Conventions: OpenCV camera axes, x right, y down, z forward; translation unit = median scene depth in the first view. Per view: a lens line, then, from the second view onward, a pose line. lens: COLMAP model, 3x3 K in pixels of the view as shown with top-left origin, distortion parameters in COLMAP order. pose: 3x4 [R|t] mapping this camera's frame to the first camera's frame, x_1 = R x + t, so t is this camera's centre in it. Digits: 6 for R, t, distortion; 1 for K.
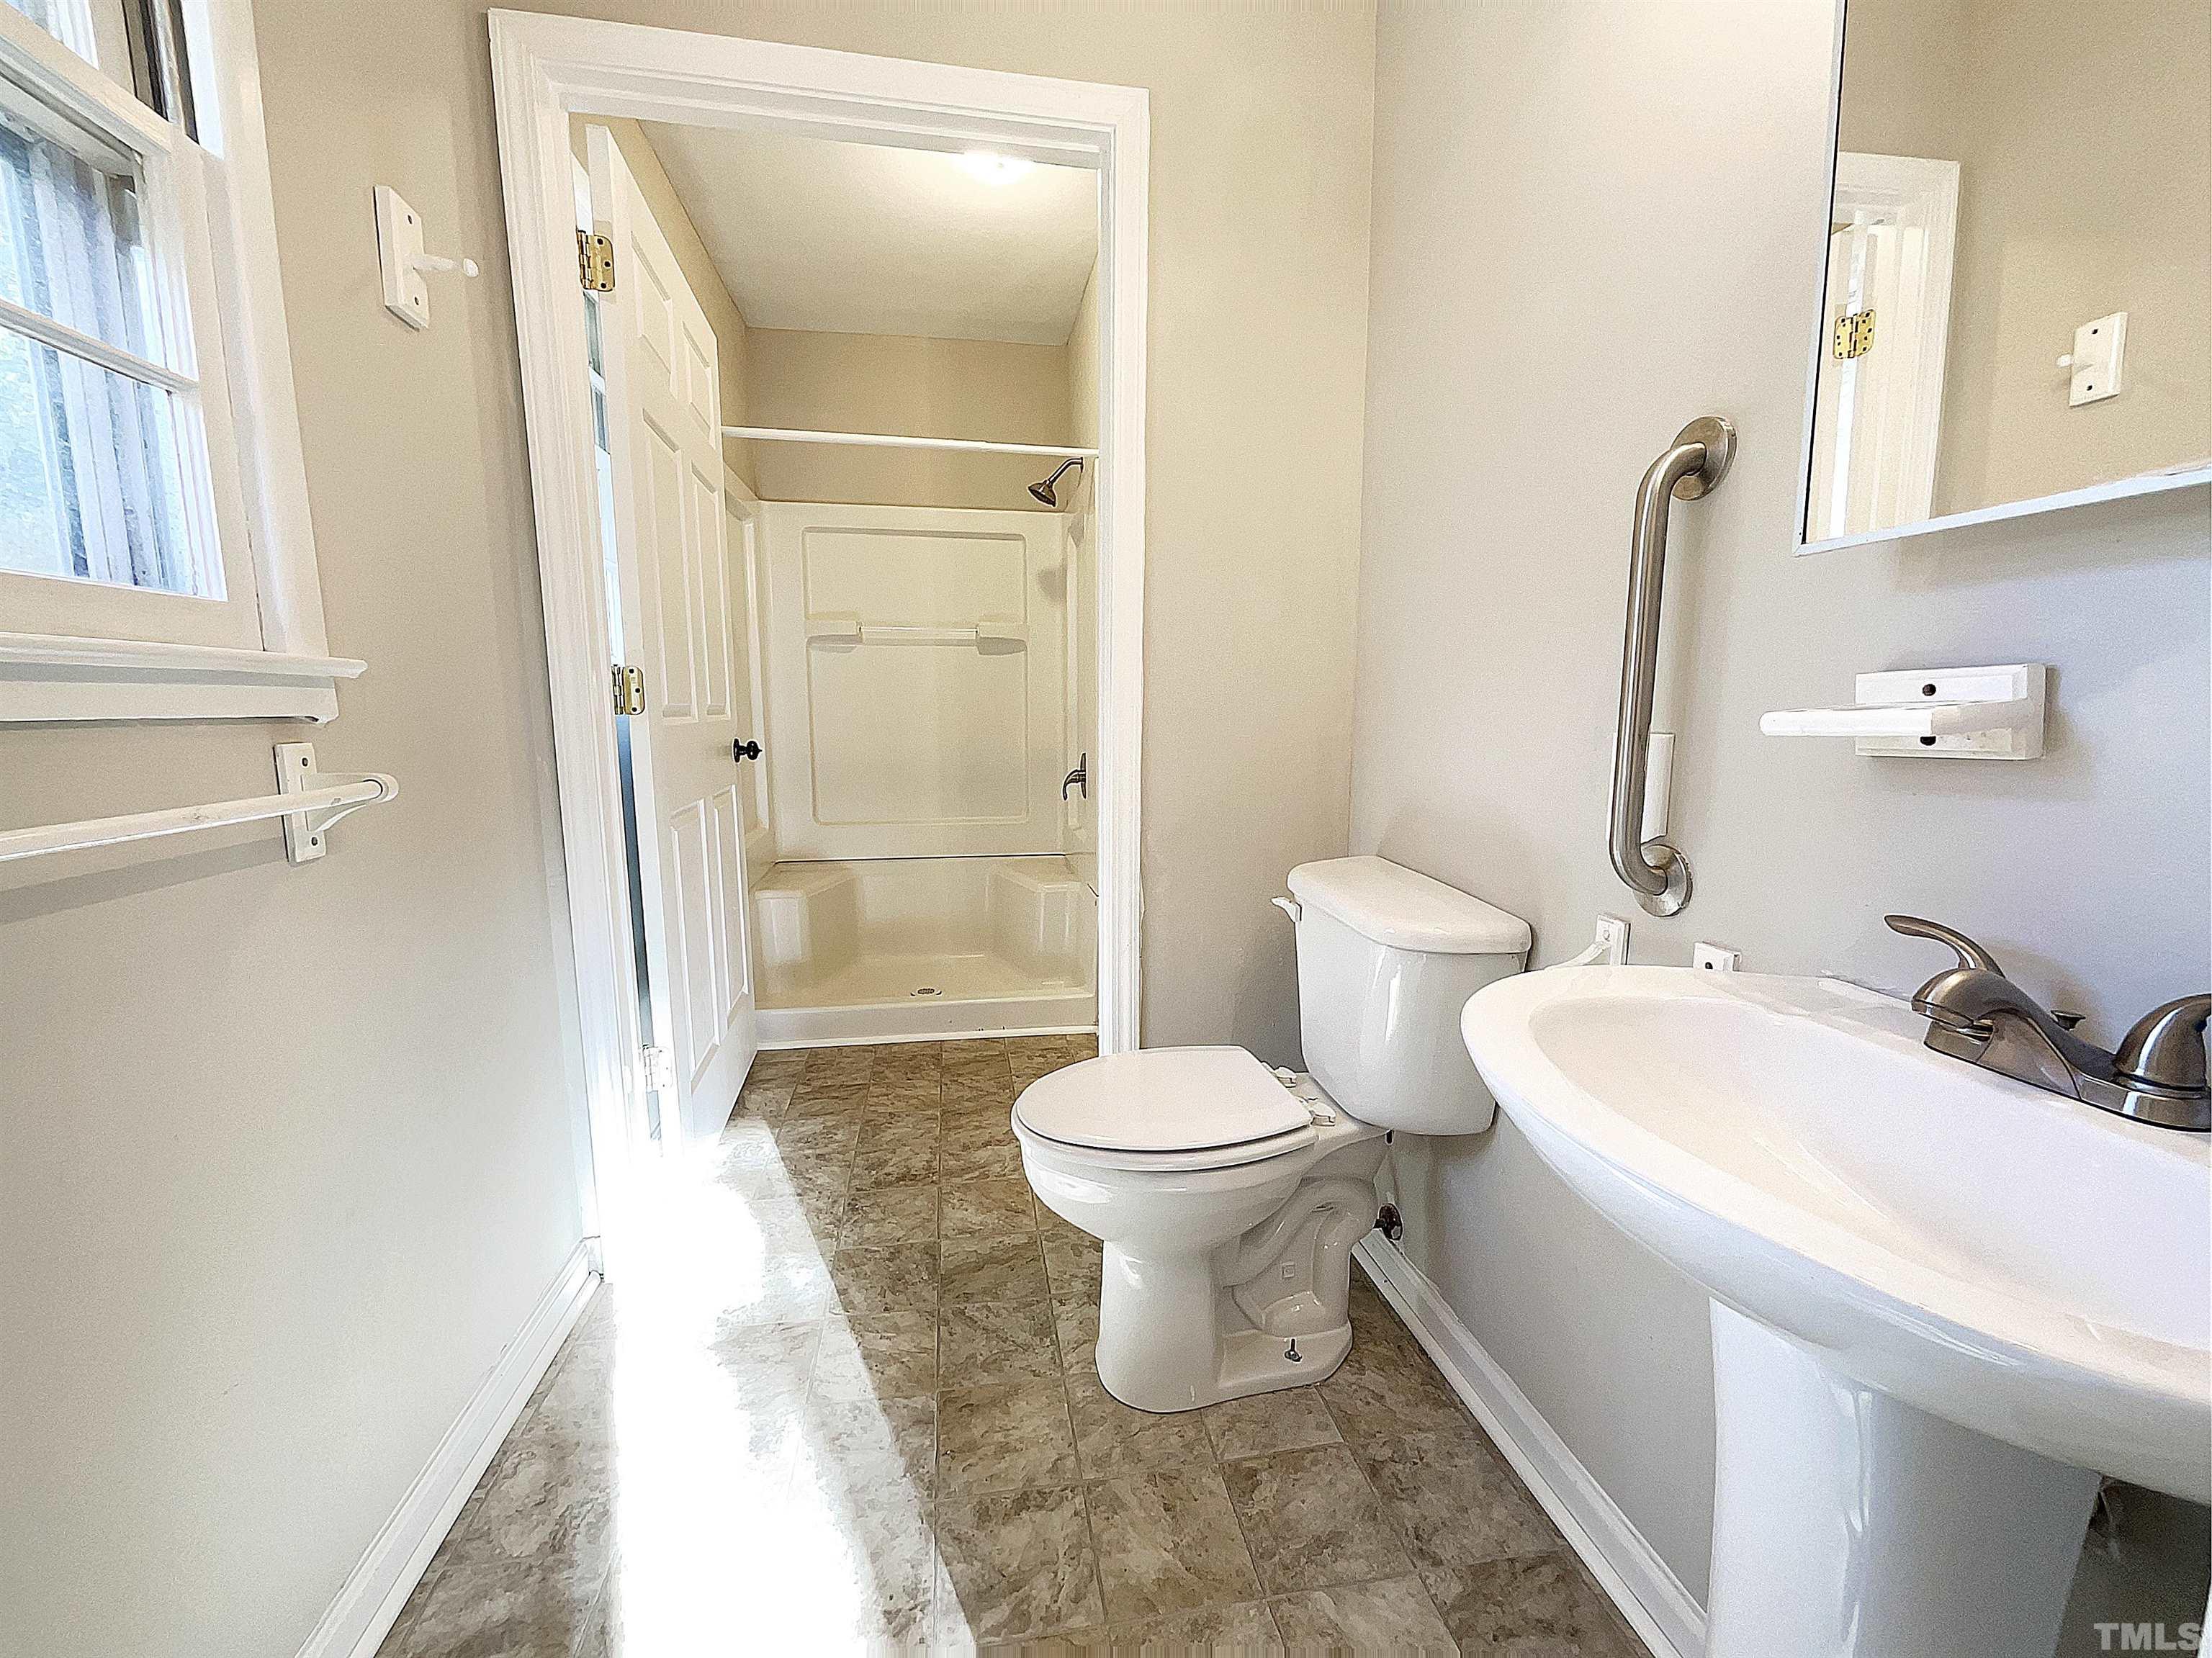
lens RADIAL K [[891.6, 0, 1106.0], [0, 891.6, 829.0], [0, 0, 1]] dist [0.010334, 0.000004]
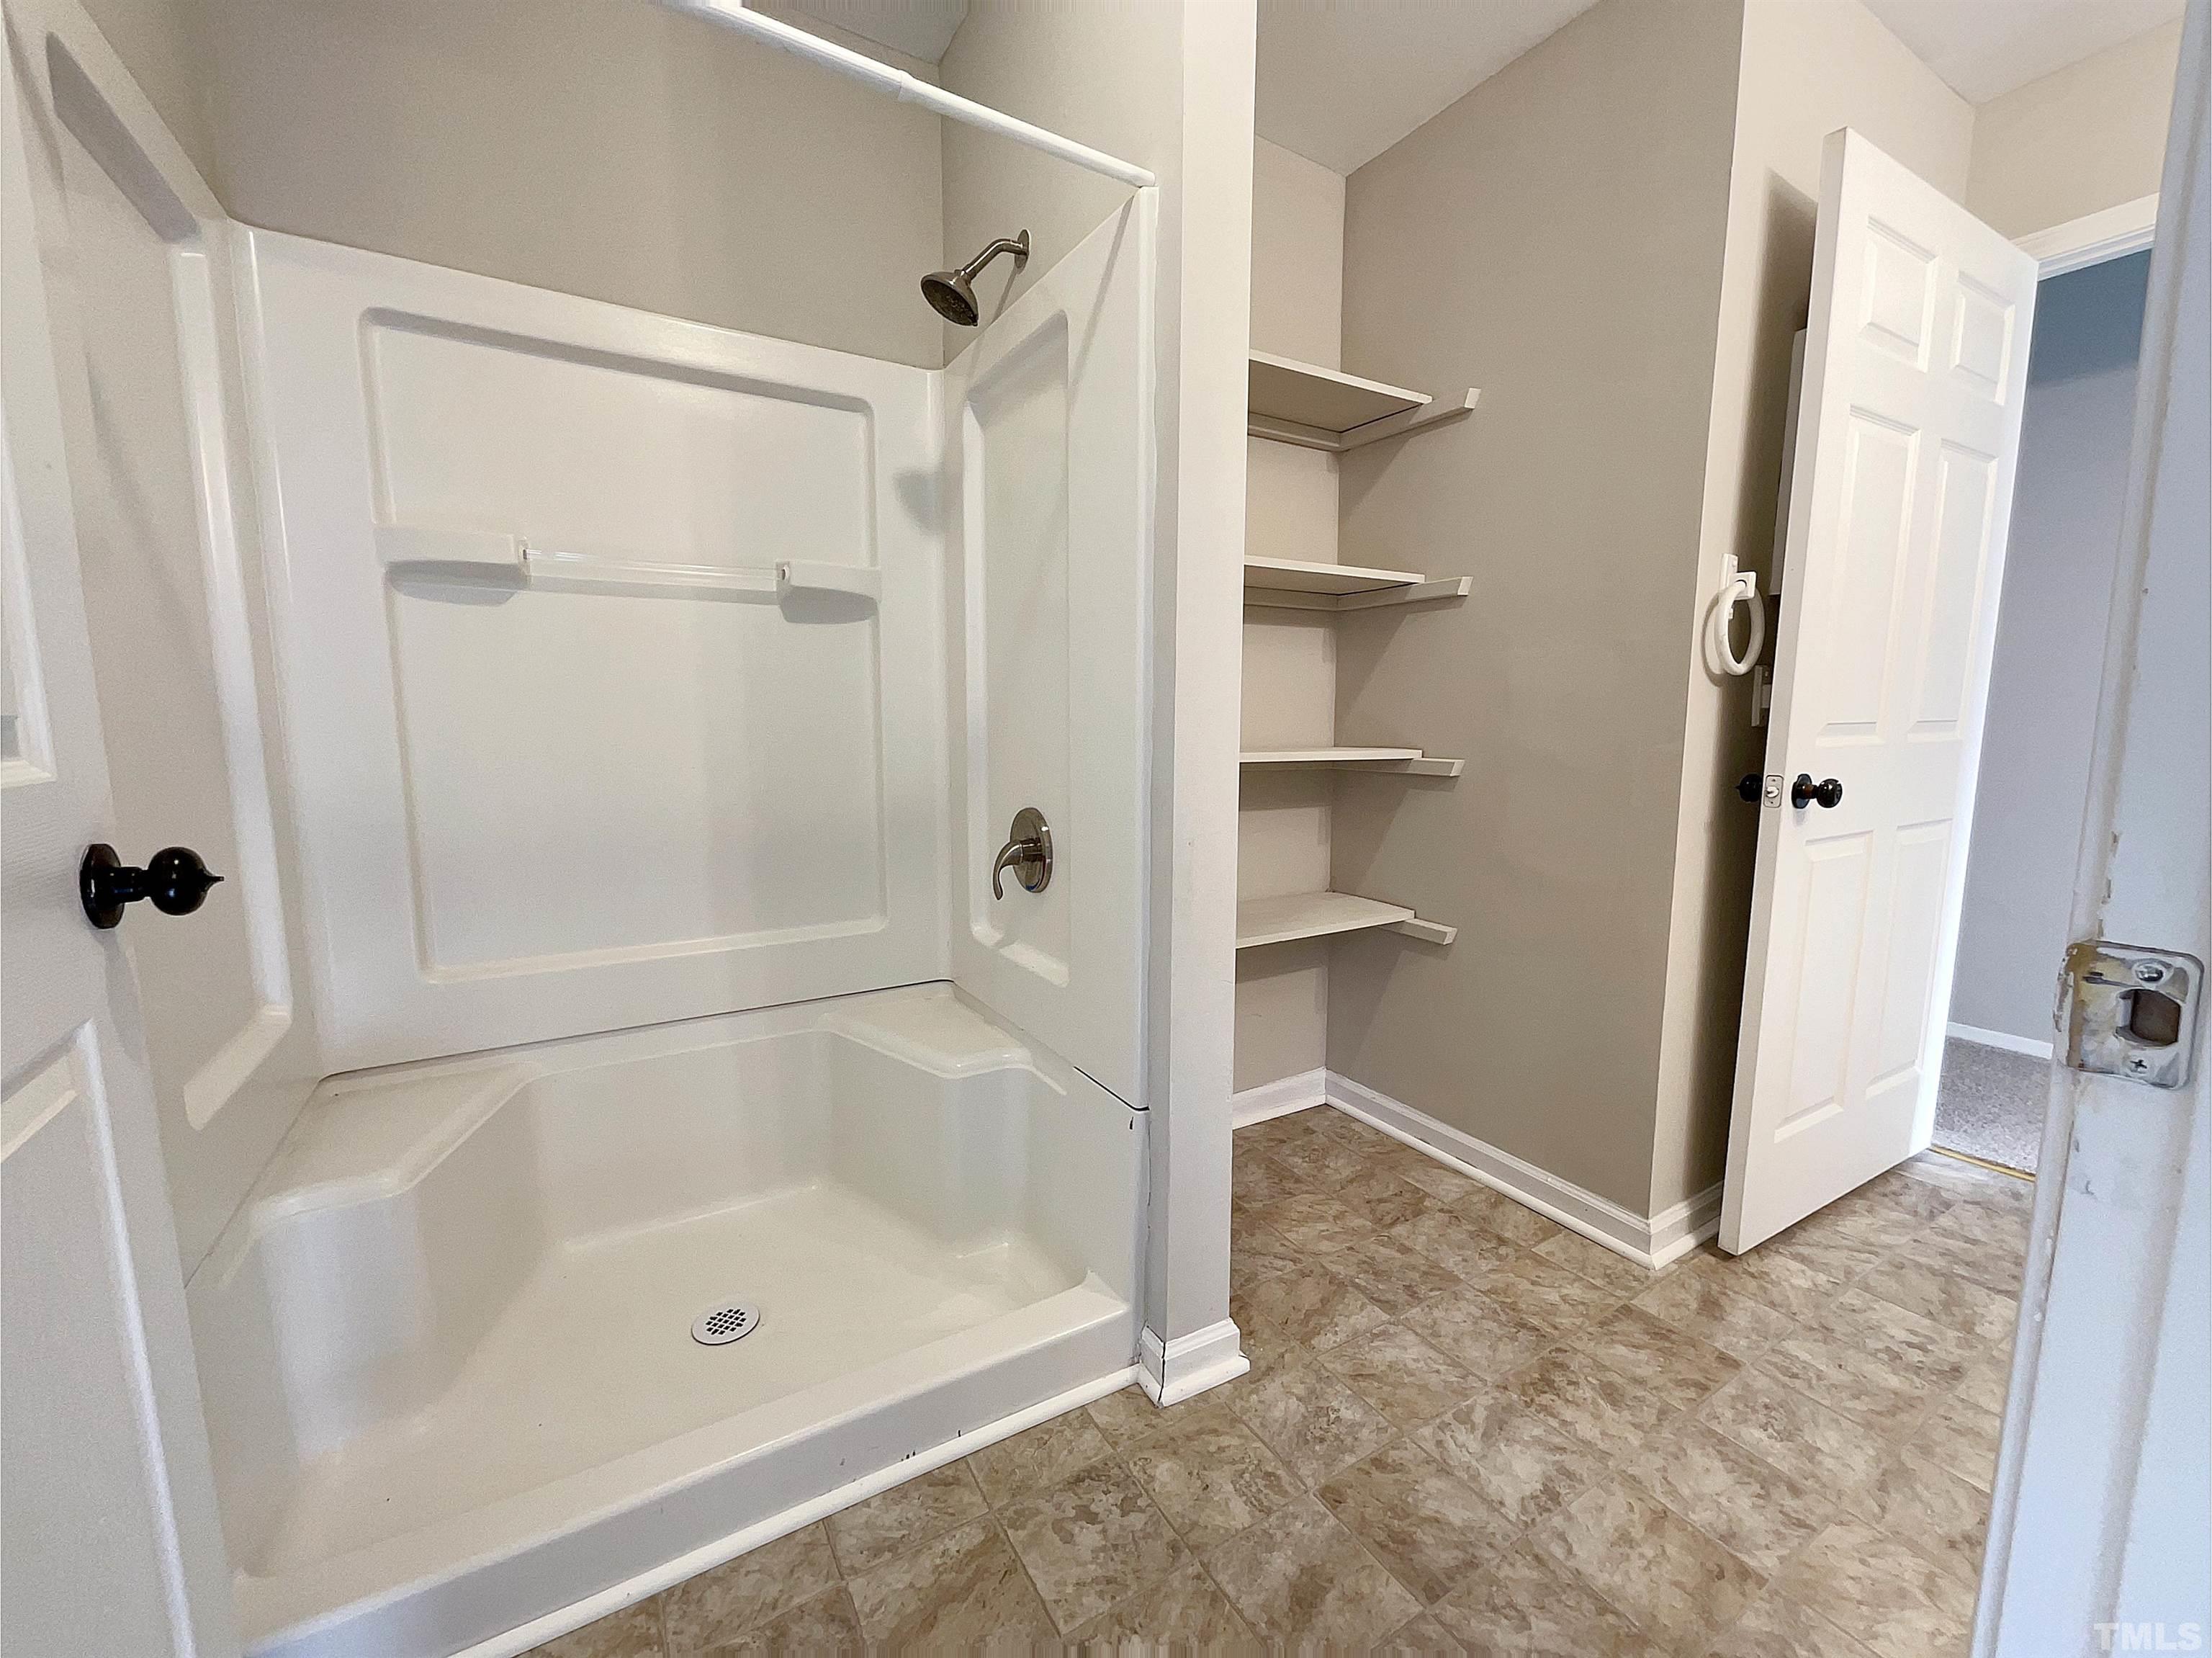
lens RADIAL K [[891.7, 0, 1106.0], [0, 891.7, 829.0], [0, 0, 1]] dist [0.010334, 0.000004]
pose [[0.935684, -0.040503, 0.350506, -0.161434], [0.044331, 0.999013, -0.002899, -0.064804], [-0.350043, 0.018251, 0.936556, 0.457844]]
